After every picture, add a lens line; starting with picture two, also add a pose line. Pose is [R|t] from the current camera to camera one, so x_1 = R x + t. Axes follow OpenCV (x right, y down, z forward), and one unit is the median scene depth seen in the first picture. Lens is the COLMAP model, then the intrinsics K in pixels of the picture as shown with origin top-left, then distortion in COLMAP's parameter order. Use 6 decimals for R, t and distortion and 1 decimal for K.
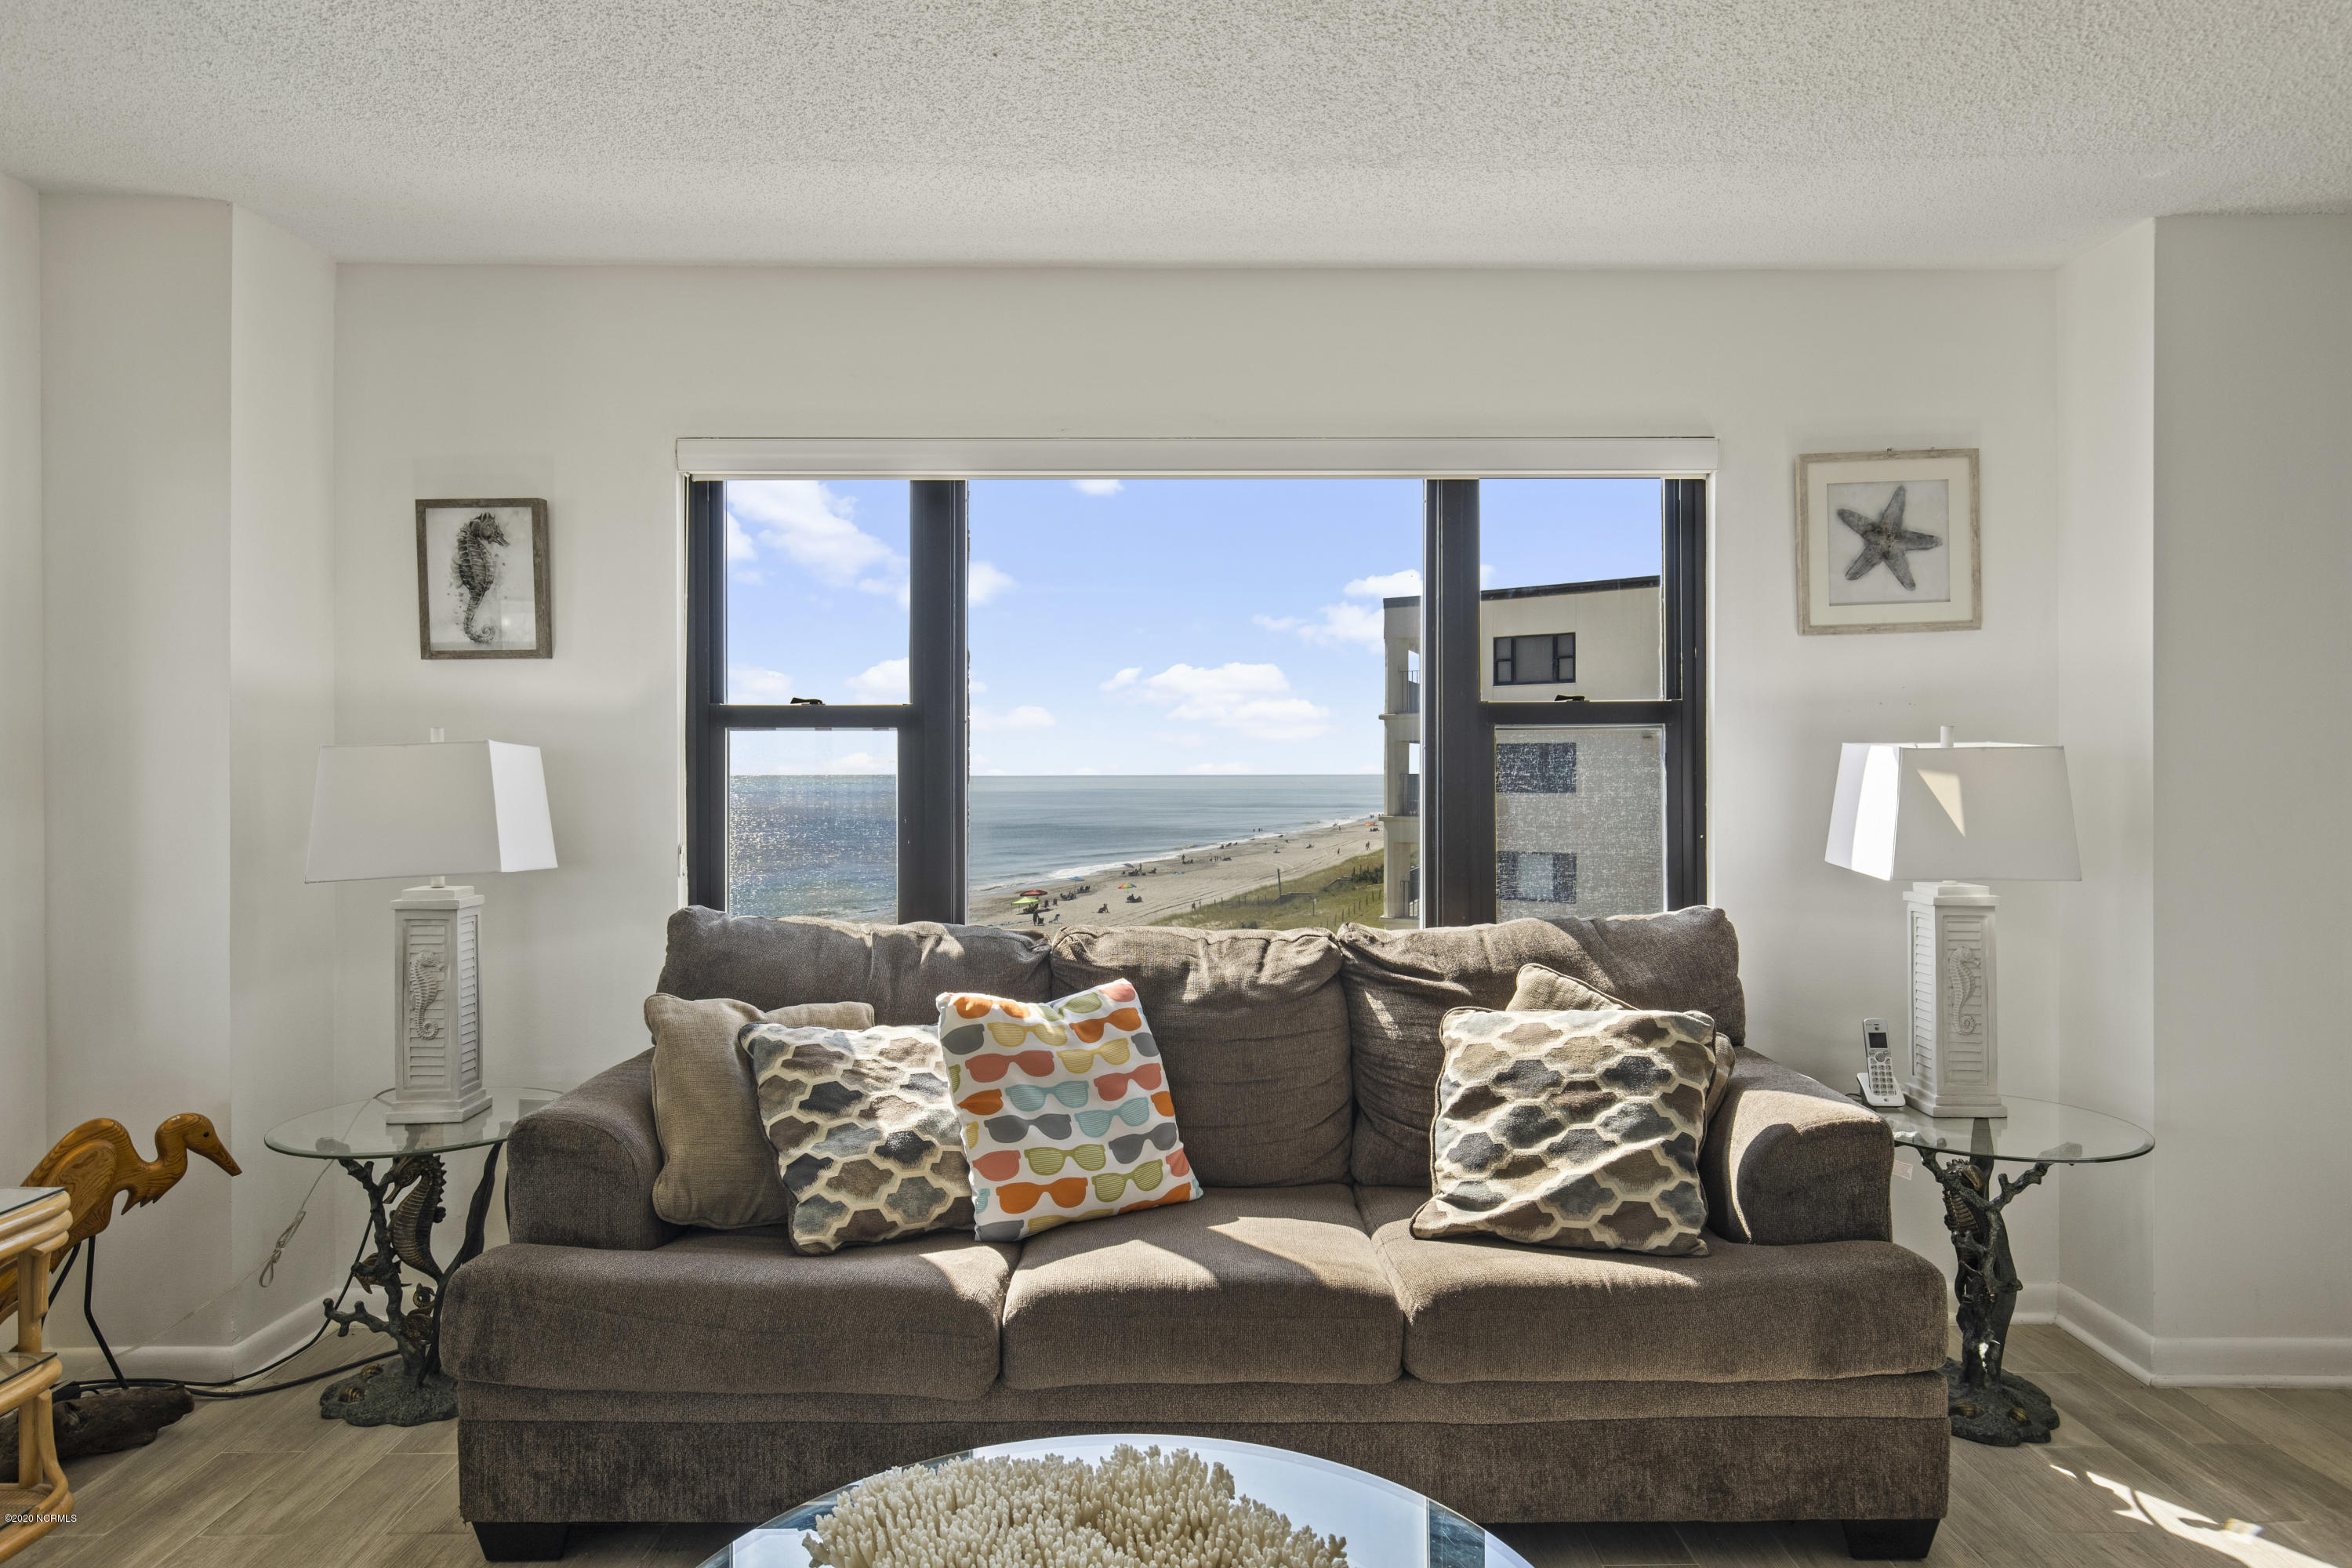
lens RADIAL K [[1435.6, 0, 1185.5], [0, 1435.6, 775.9], [0, 0, 1]] dist [0.007439, -0.001982]
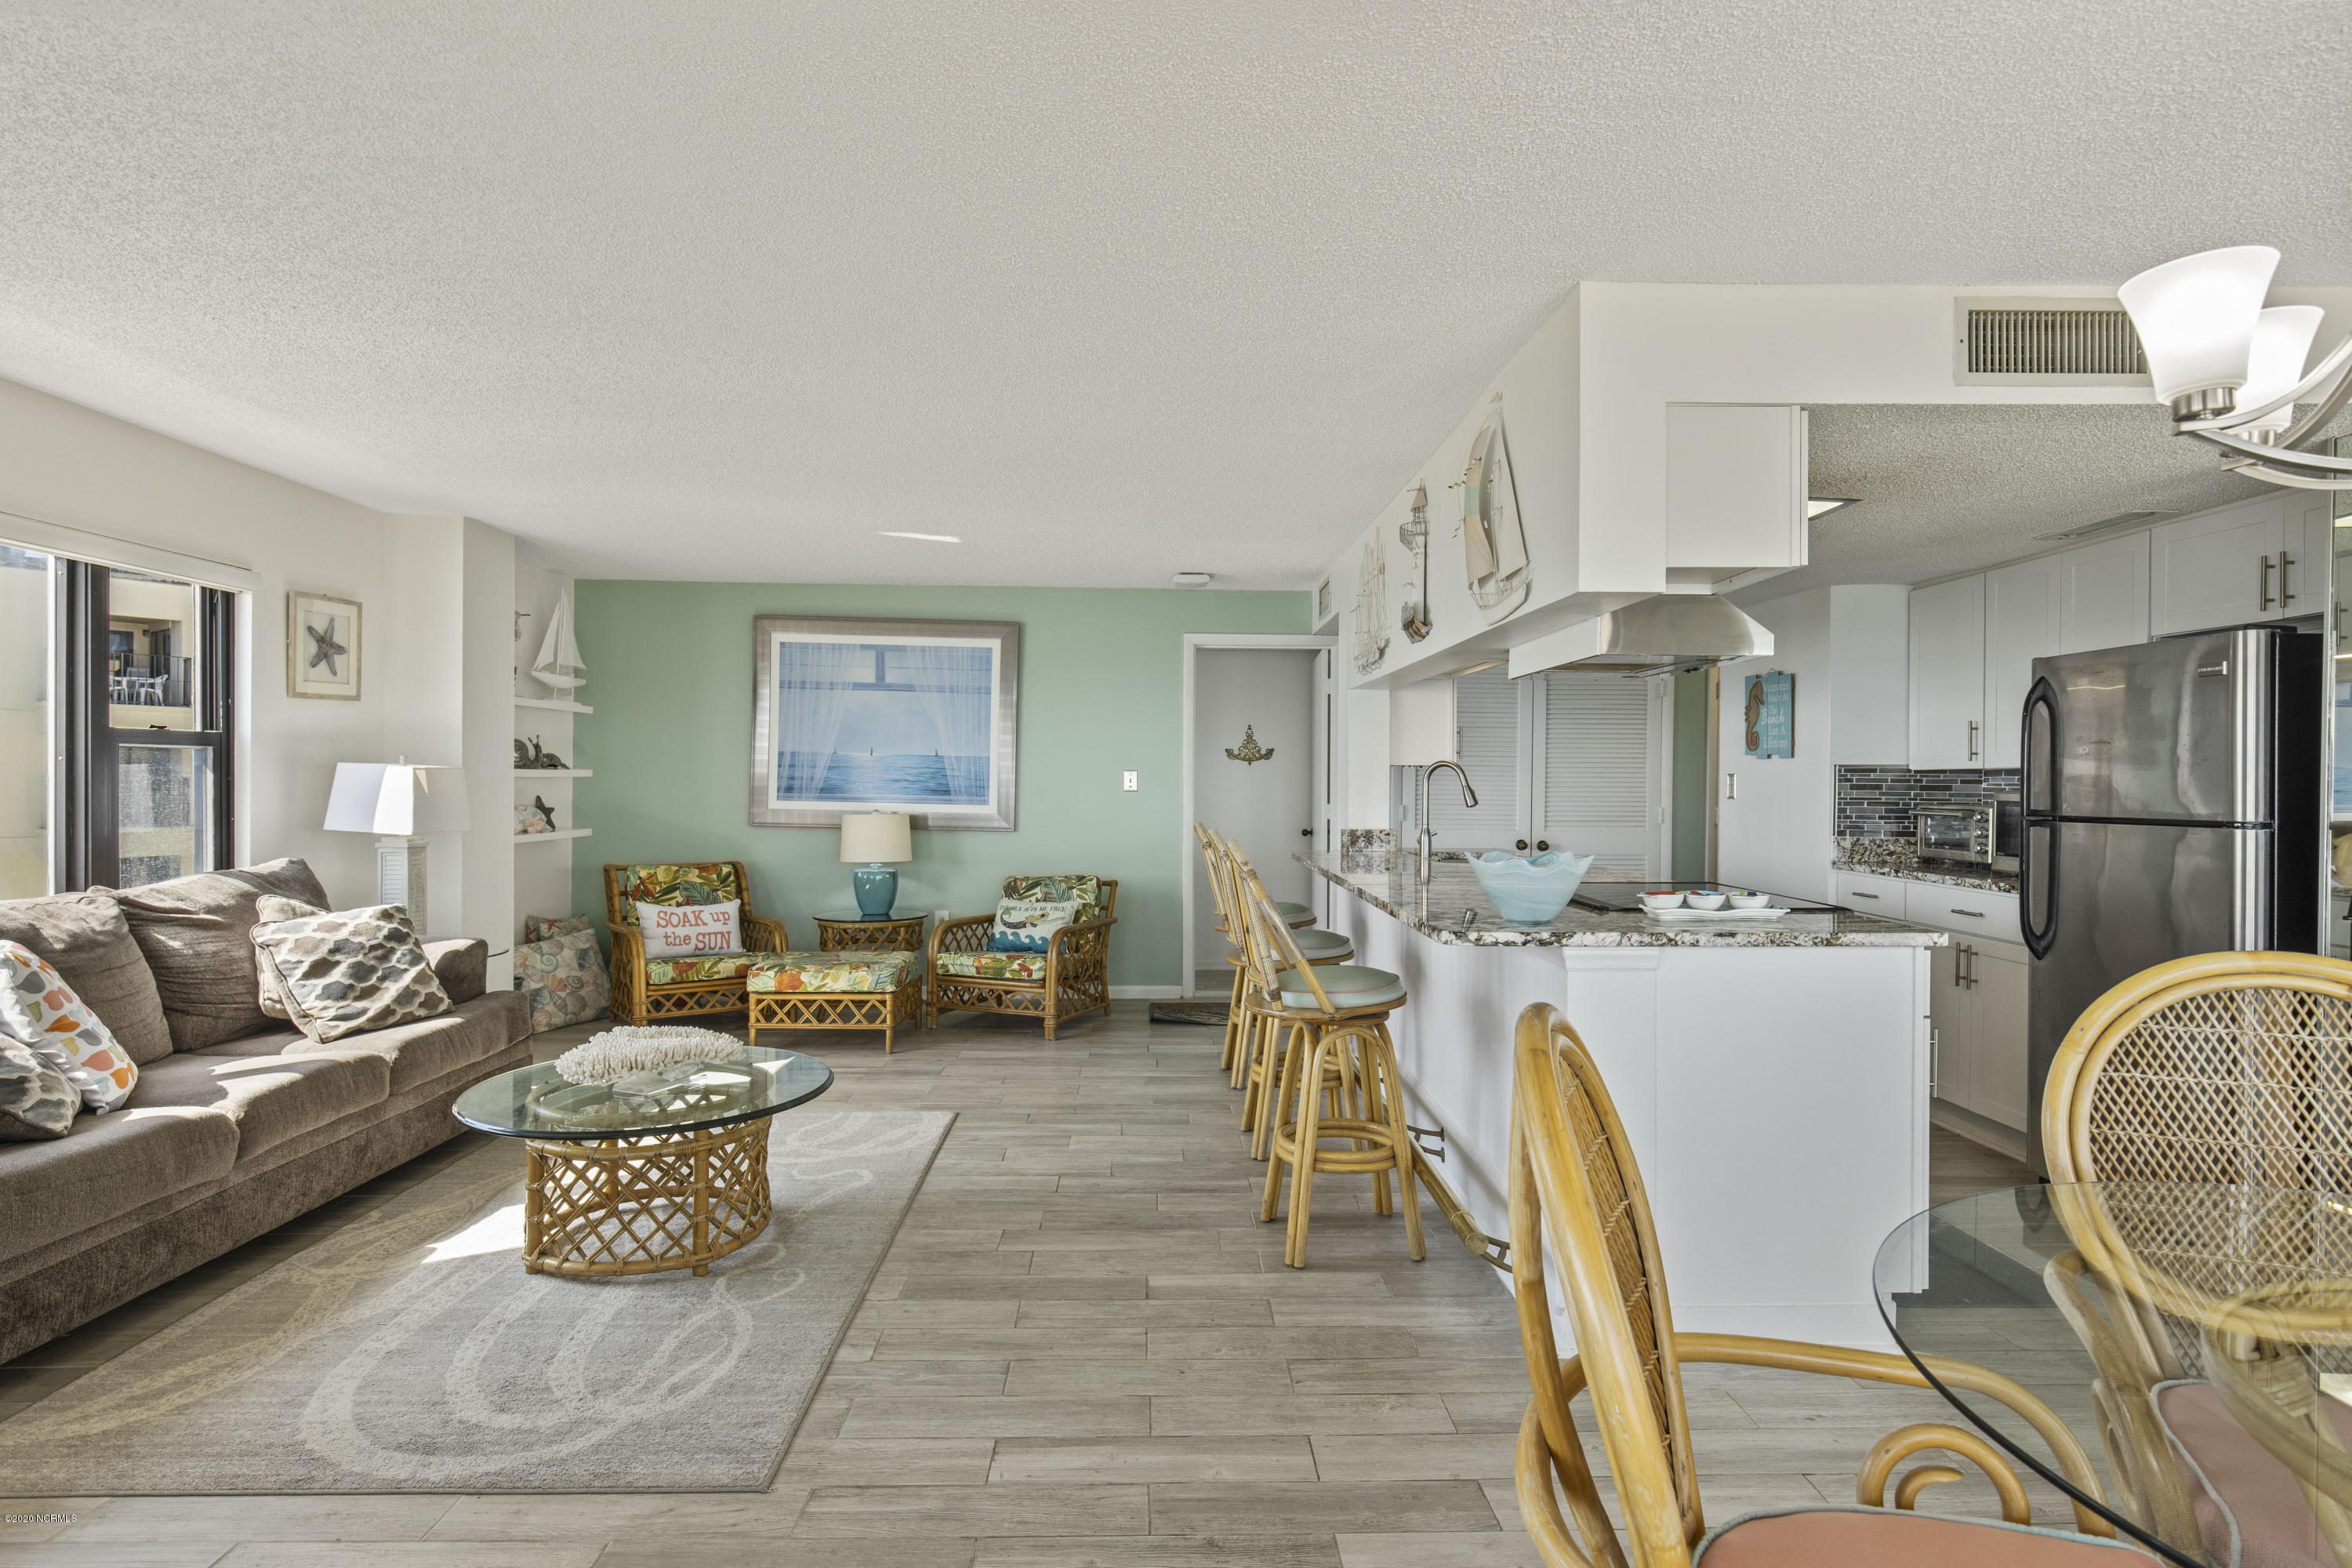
lens RADIAL K [[1223.4, 0, 1186.6], [0, 1223.4, 787.8], [0, 0, 1]] dist [-0.000117, 0.002600]
pose [[-0.021912, -0.003048, 0.999755, -1.181403], [-0.005940, 0.999978, 0.002919, -0.002683], [-0.999742, -0.005874, -0.021930, -0.021724]]
